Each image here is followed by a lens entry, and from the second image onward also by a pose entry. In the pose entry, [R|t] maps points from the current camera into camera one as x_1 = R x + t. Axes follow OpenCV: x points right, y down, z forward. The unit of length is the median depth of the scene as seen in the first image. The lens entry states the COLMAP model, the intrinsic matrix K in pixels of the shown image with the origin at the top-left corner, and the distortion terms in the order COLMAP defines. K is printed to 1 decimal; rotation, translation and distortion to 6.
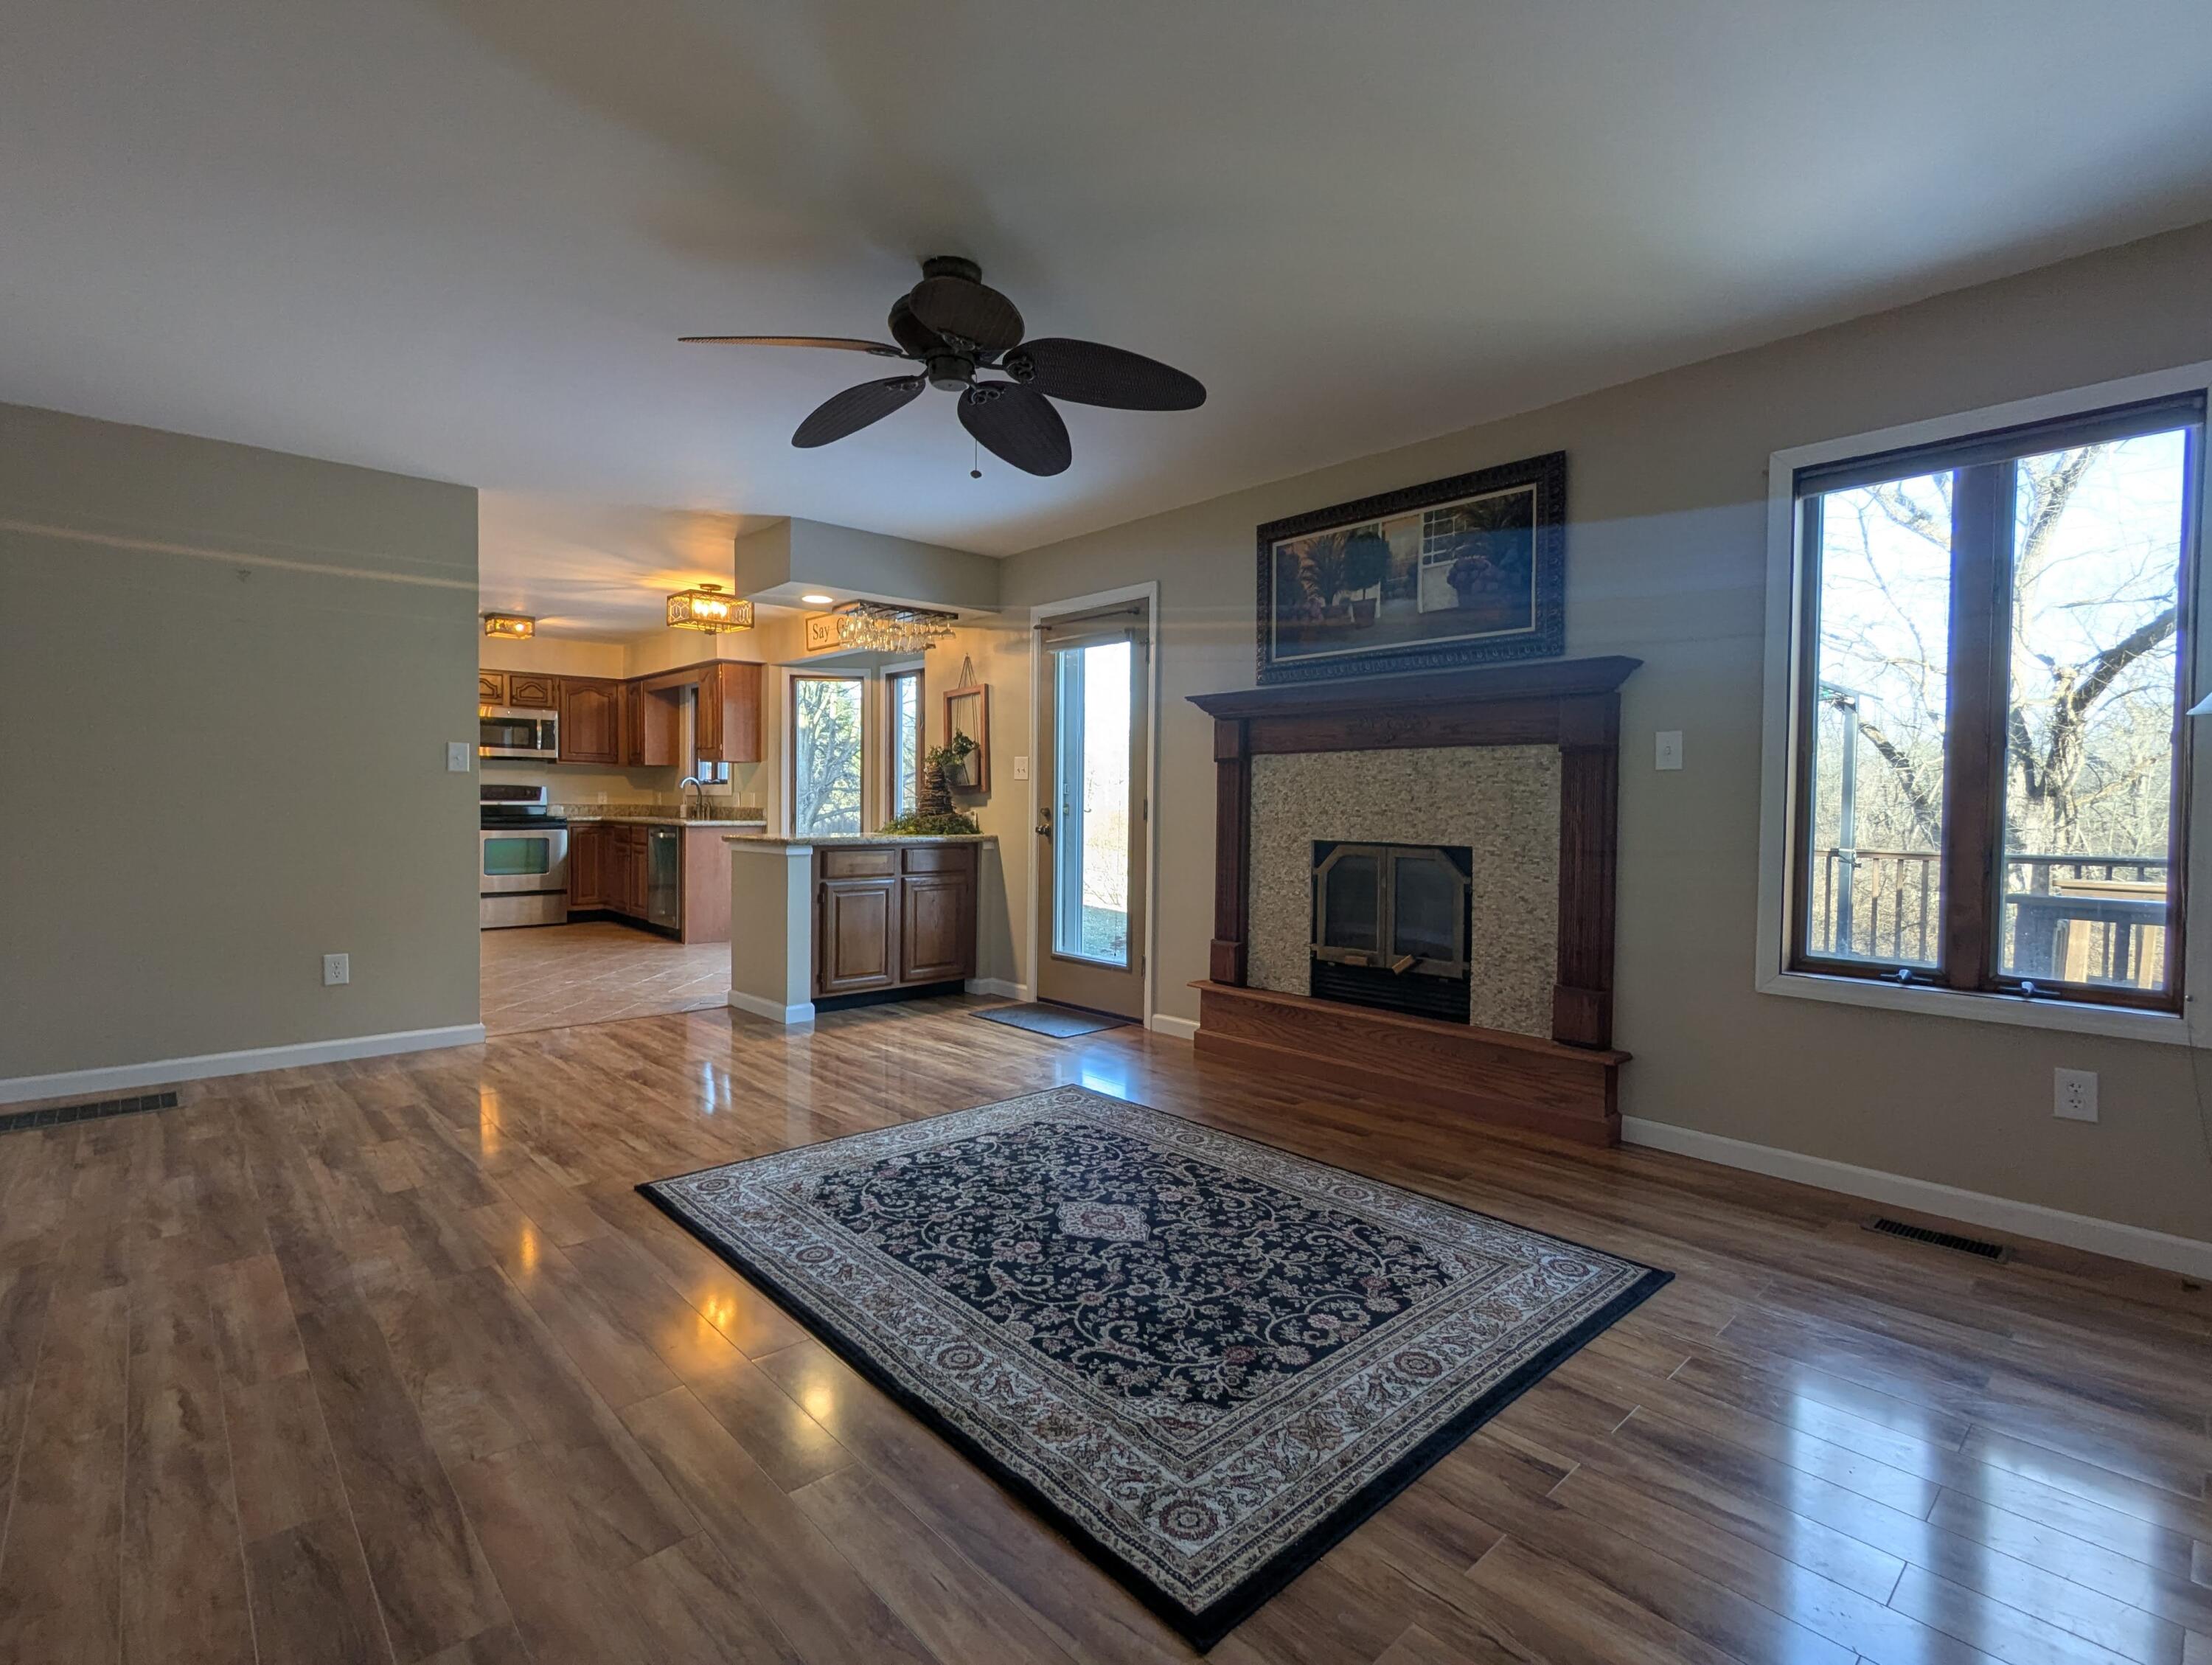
lens RADIAL K [[1052.1, 0, 1110.4], [0, 1052.1, 823.8], [0, 0, 1]] dist [-0.001796, 0.002765]
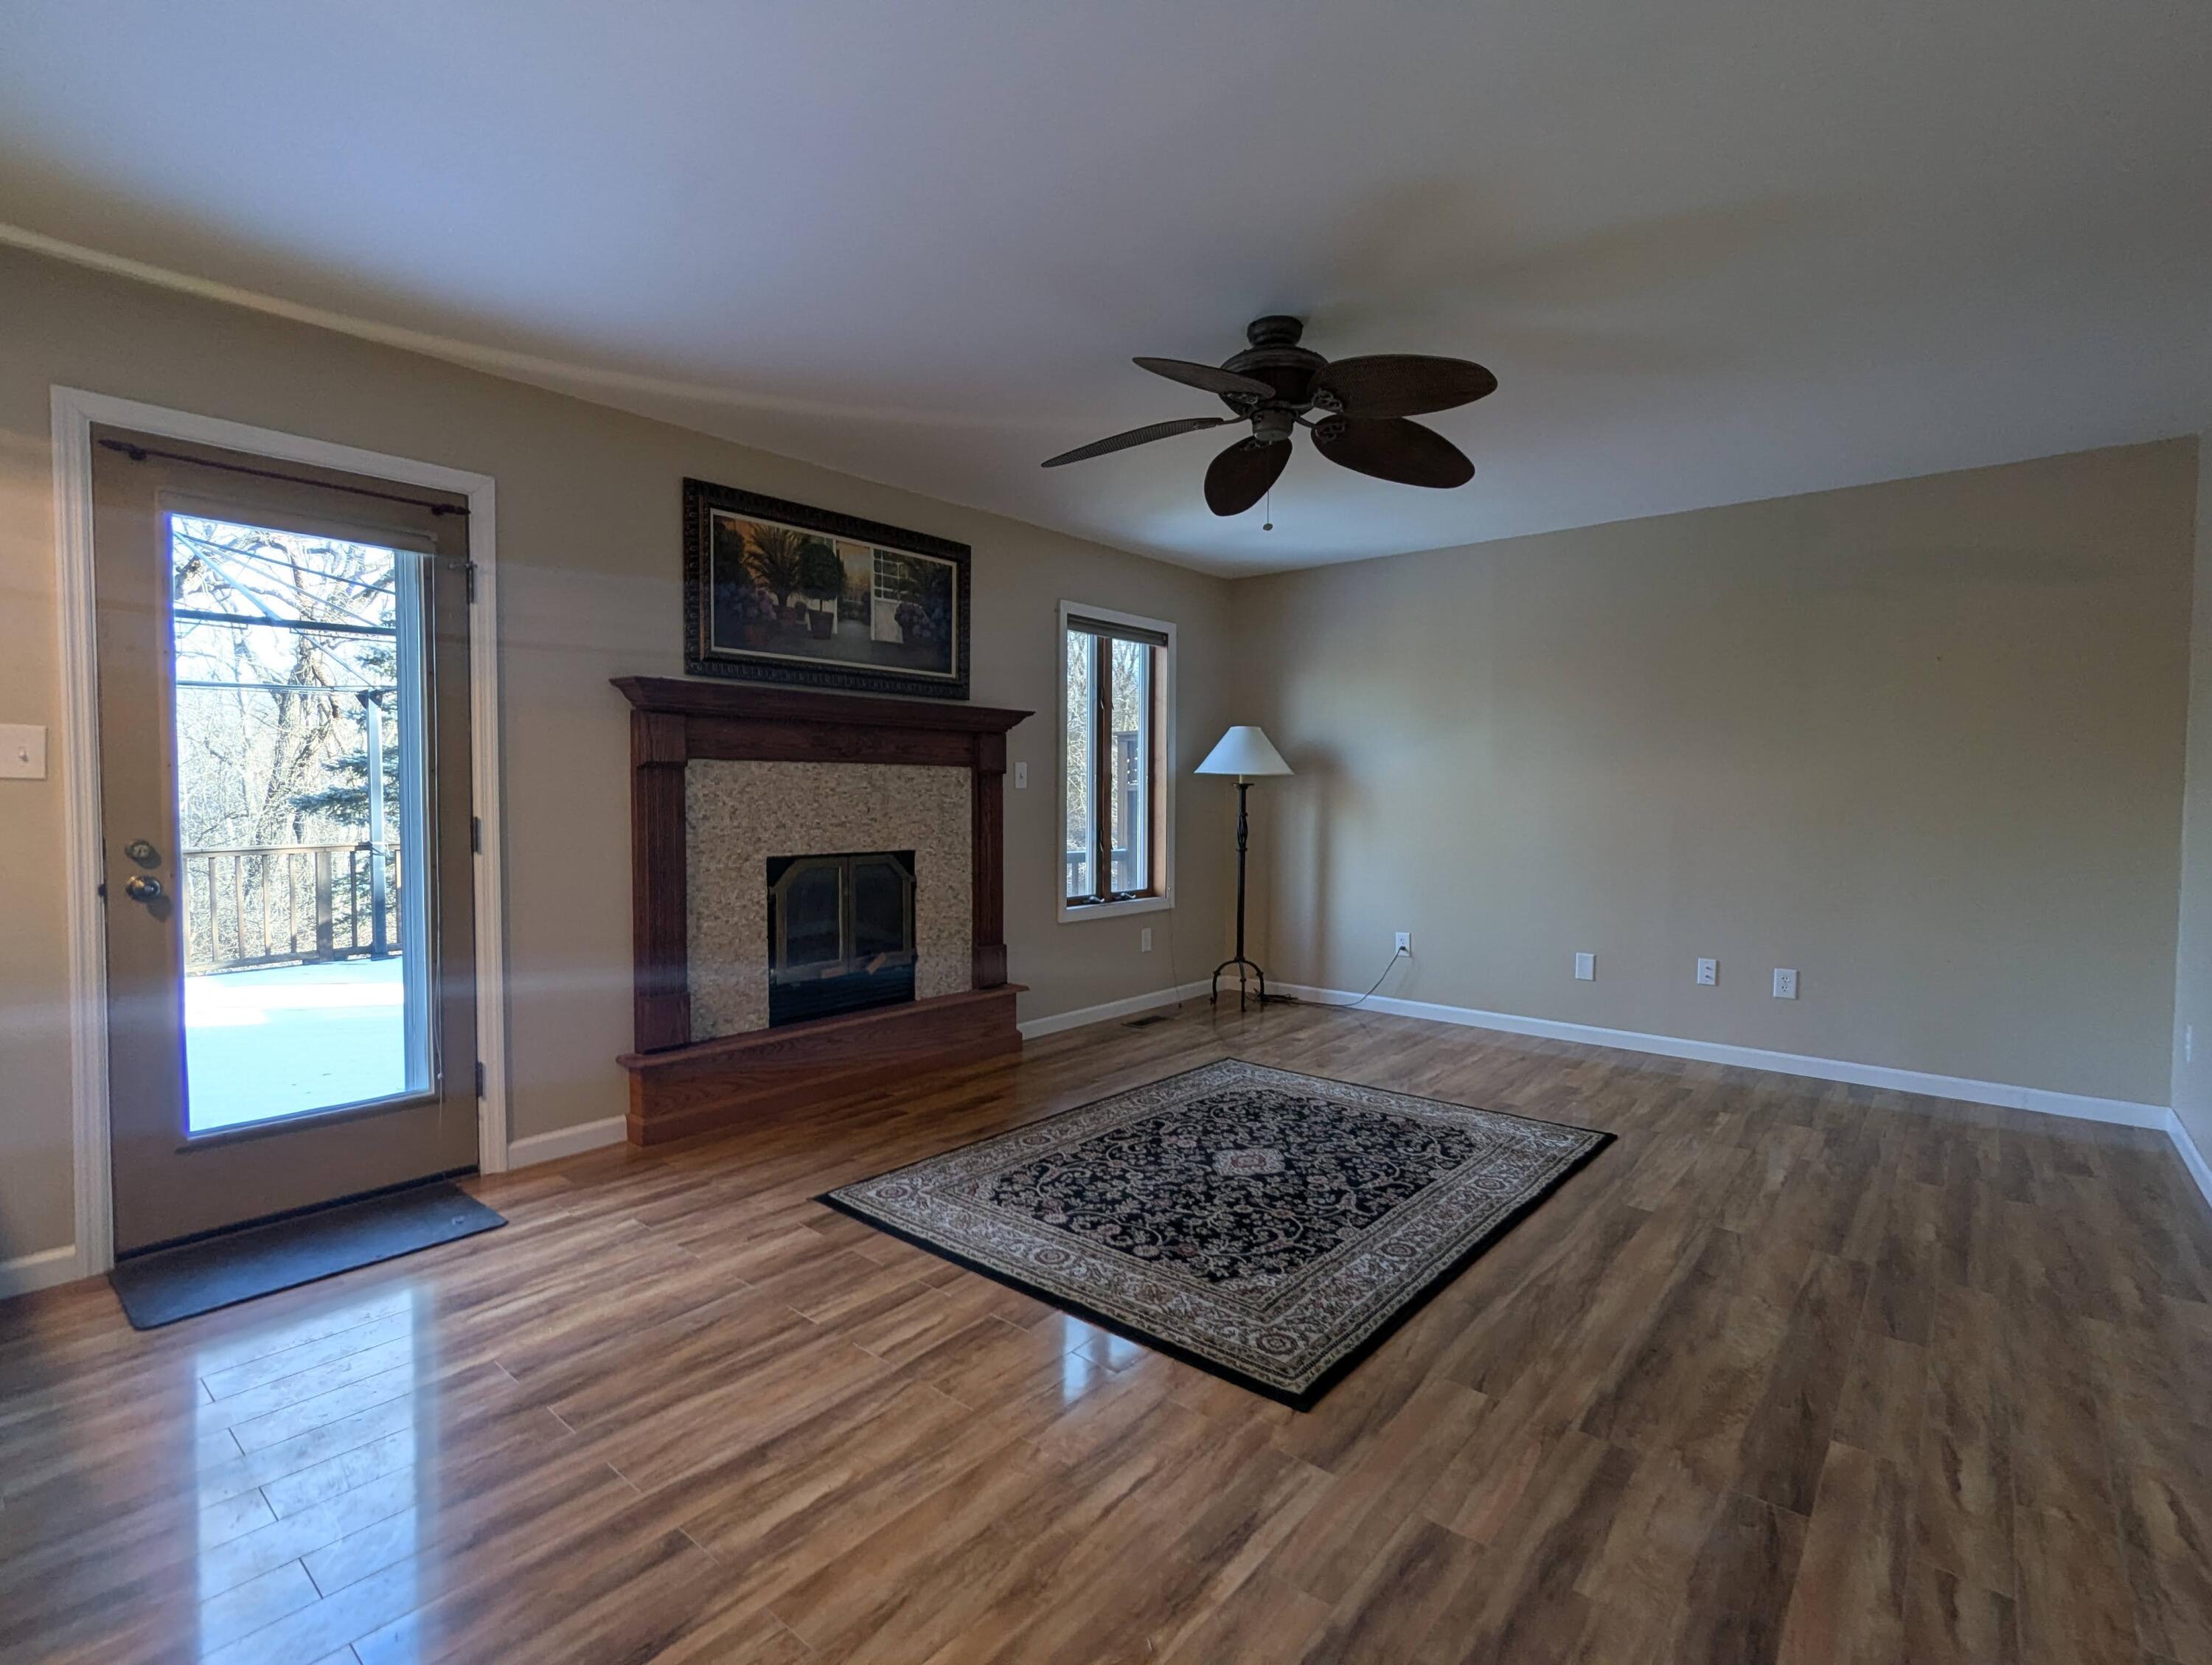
lens RADIAL K [[1052.1, 0, 1104.7], [0, 1052.1, 824.6], [0, 0, 1]] dist [-0.001796, 0.002765]
pose [[-0.124719, -0.038131, 0.991459, -0.850116], [0.015741, 0.999059, 0.040403, -0.051041], [-0.992067, 0.020645, -0.124002, 0.931521]]
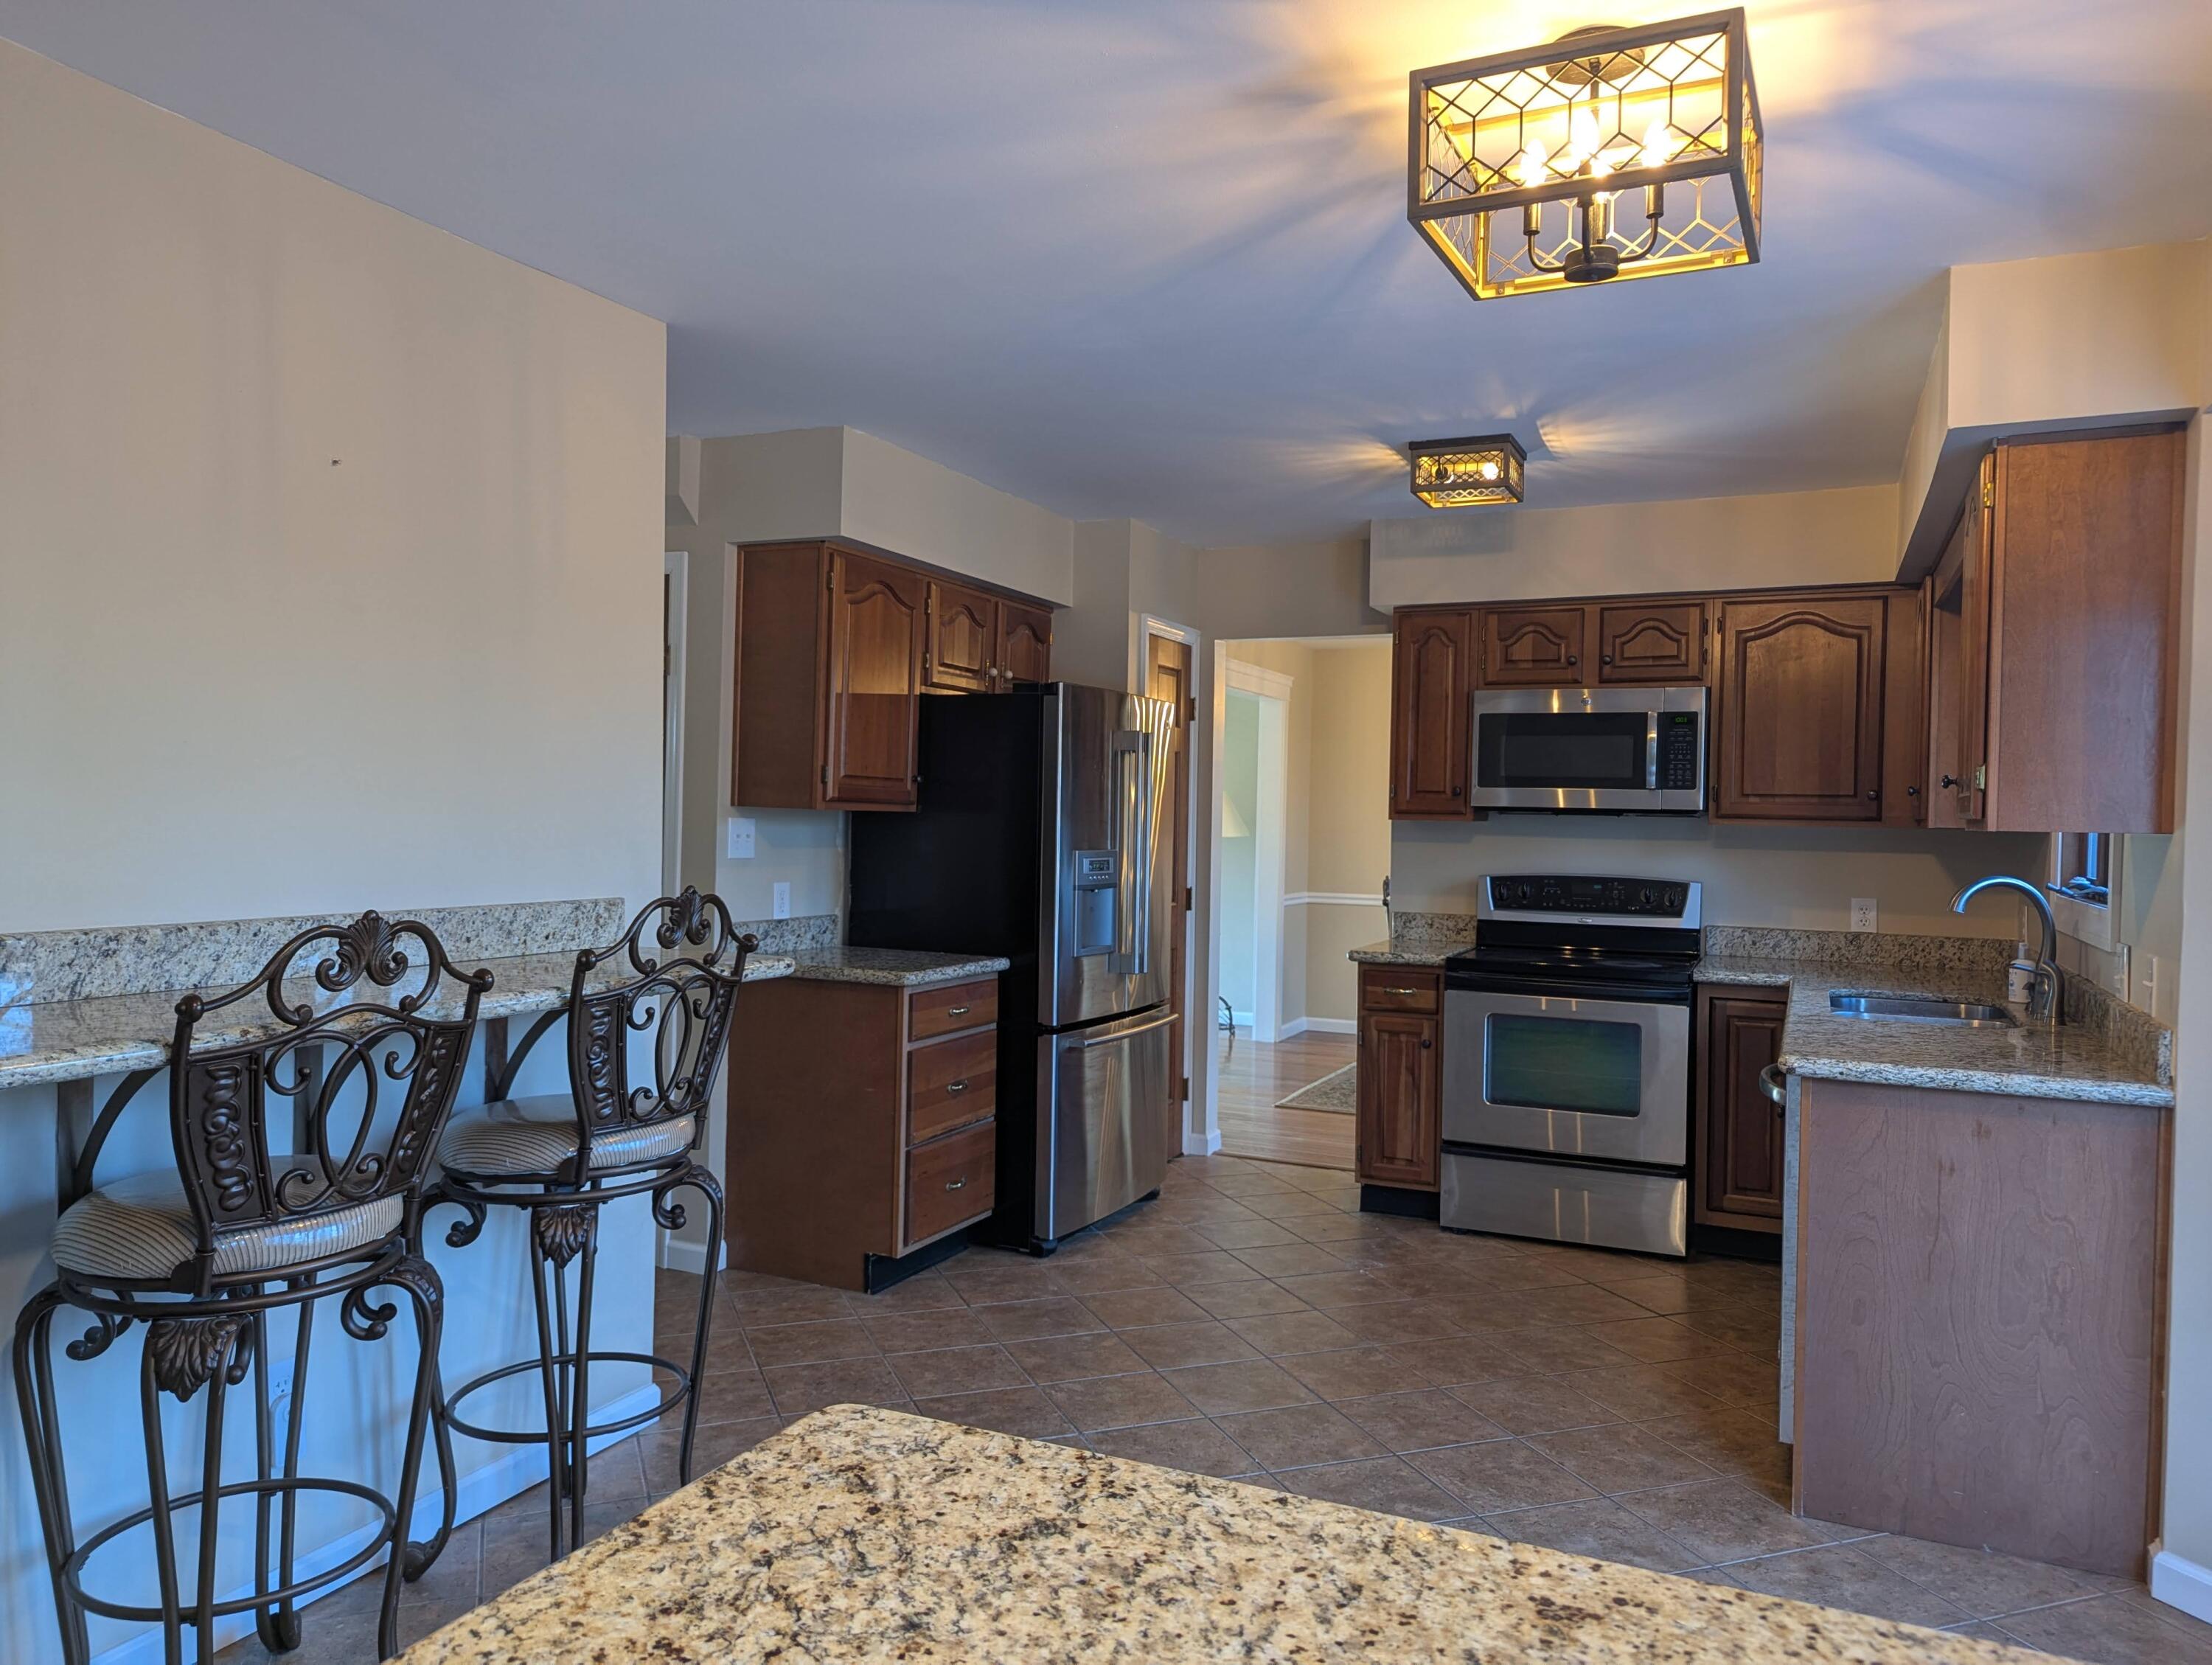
lens RADIAL K [[1555.9, 0, 1104.3], [0, 1555.9, 835.4], [0, 0, 1]] dist [0.059347, -0.050118]
pose [[0.383652, 0.010625, -0.923416, -0.211370], [-0.035443, 0.999366, -0.003227, -0.107420], [0.922797, 0.033967, 0.383786, 1.429110]]
